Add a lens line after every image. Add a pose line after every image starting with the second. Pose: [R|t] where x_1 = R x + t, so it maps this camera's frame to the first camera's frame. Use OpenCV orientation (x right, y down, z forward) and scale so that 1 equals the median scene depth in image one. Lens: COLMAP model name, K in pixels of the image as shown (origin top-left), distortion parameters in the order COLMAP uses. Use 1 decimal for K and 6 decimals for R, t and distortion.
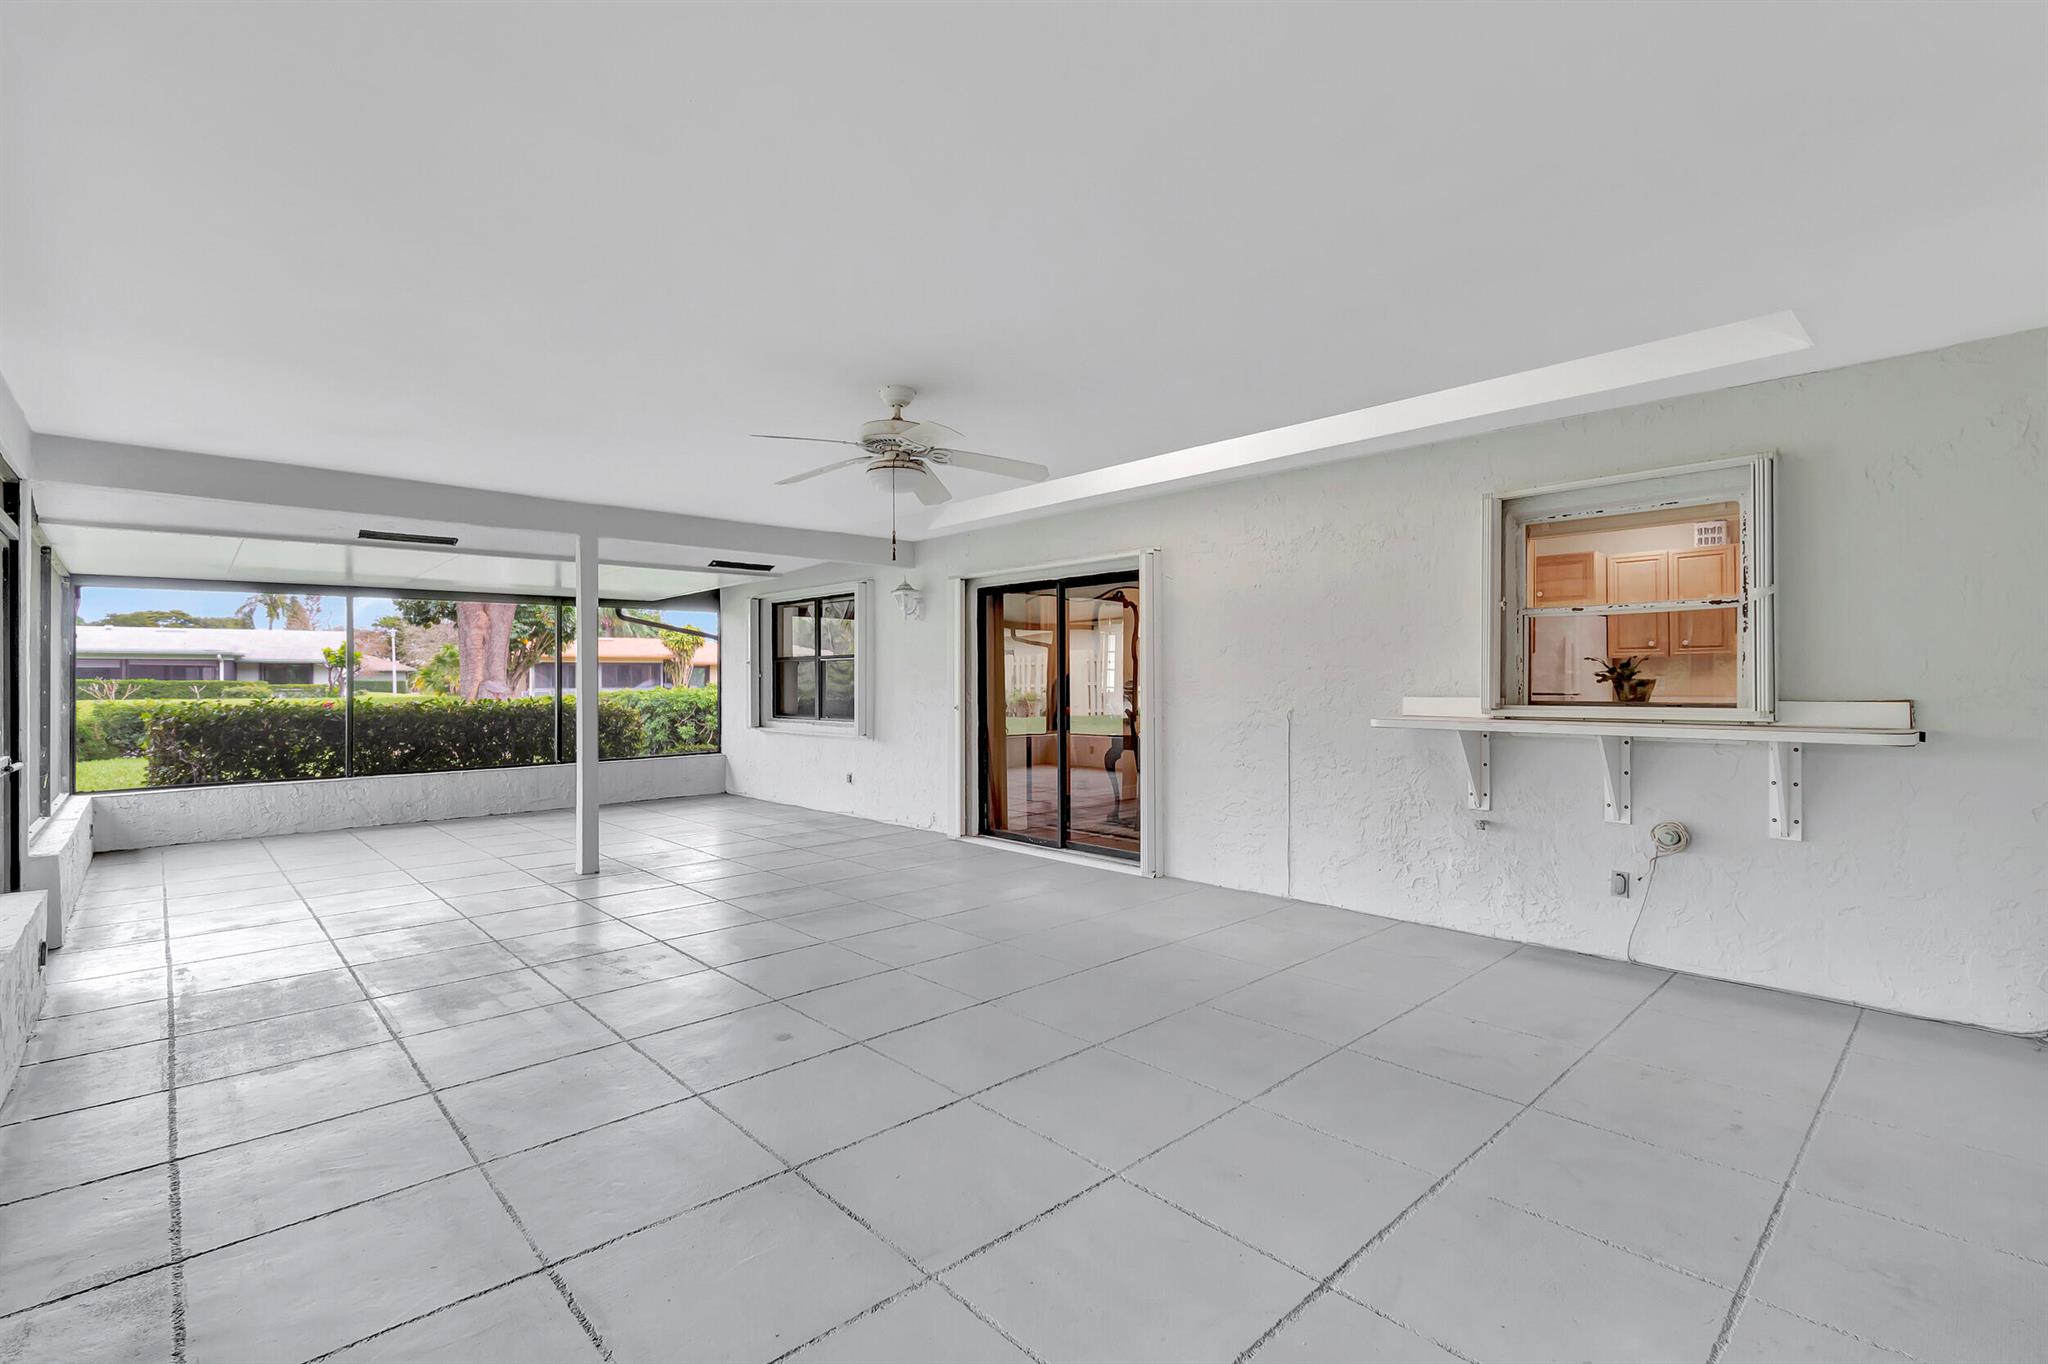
lens RADIAL K [[924.1, 0, 1014.1], [0, 924.1, 675.6], [0, 0, 1]] dist [0.001029, -0.000252]
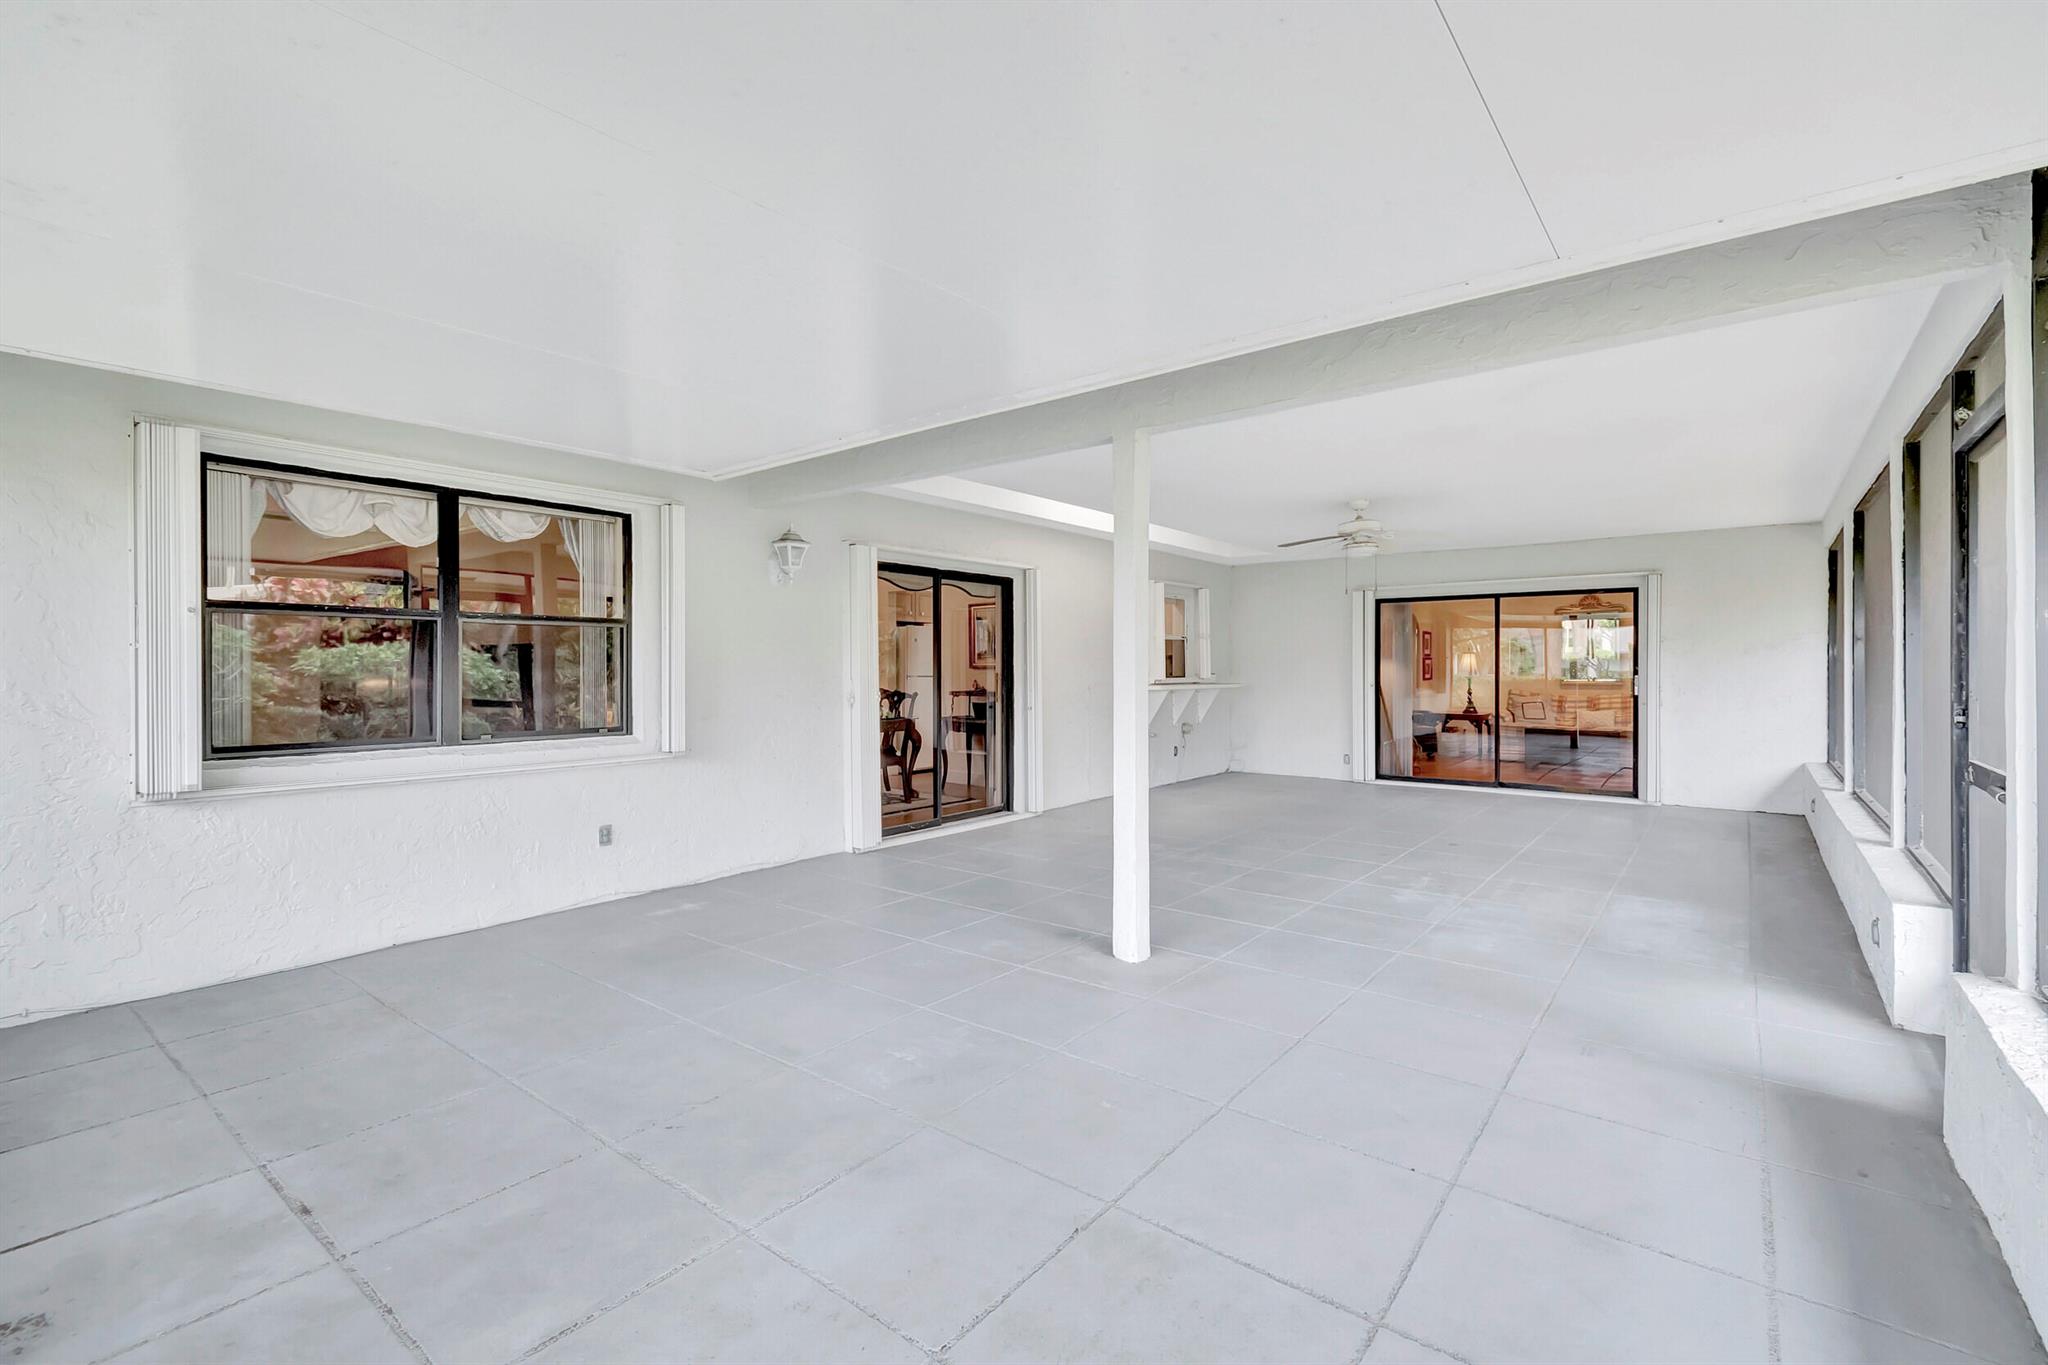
lens RADIAL K [[903.8, 0, 1020.4], [0, 903.8, 676.1], [0, 0, 1]] dist [-0.002964, -0.000725]
pose [[-0.145945, -0.002320, 0.989290, -1.013723], [0.000201, 0.999997, 0.002375, 0.014585], [-0.989293, 0.000546, -0.145944, 1.090935]]
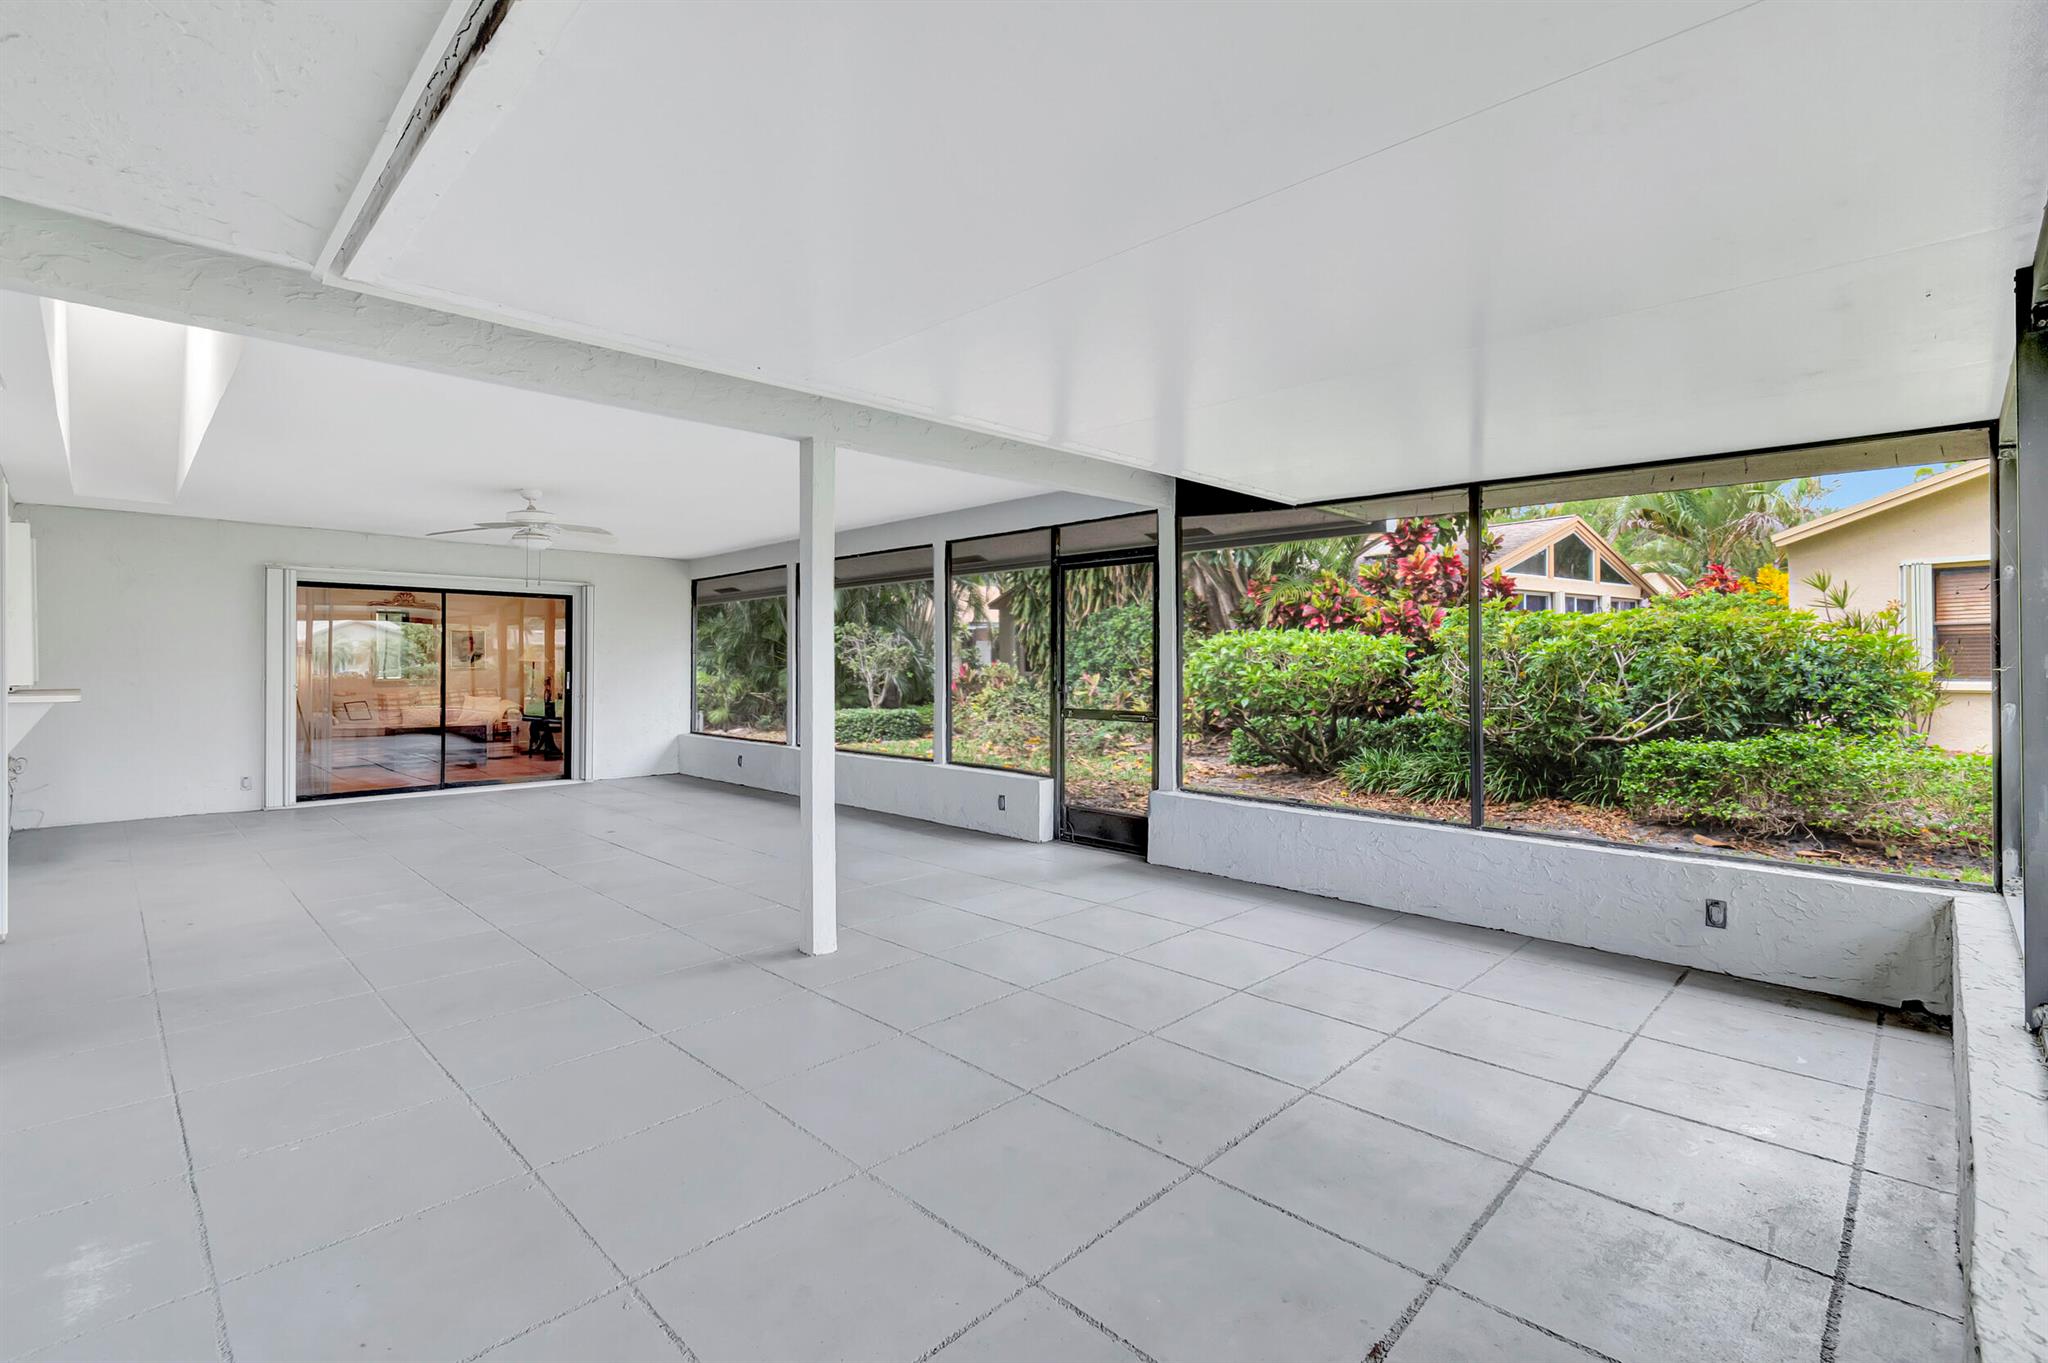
lens RADIAL K [[914.5, 0, 1015.4], [0, 914.5, 673.4], [0, 0, 1]] dist [0.000702, -0.000136]
pose [[-0.999317, 0.000082, -0.036951, -0.546488], [-0.000094, 0.999989, 0.004773, 0.010686], [0.036951, 0.004774, -0.999306, 1.553206]]
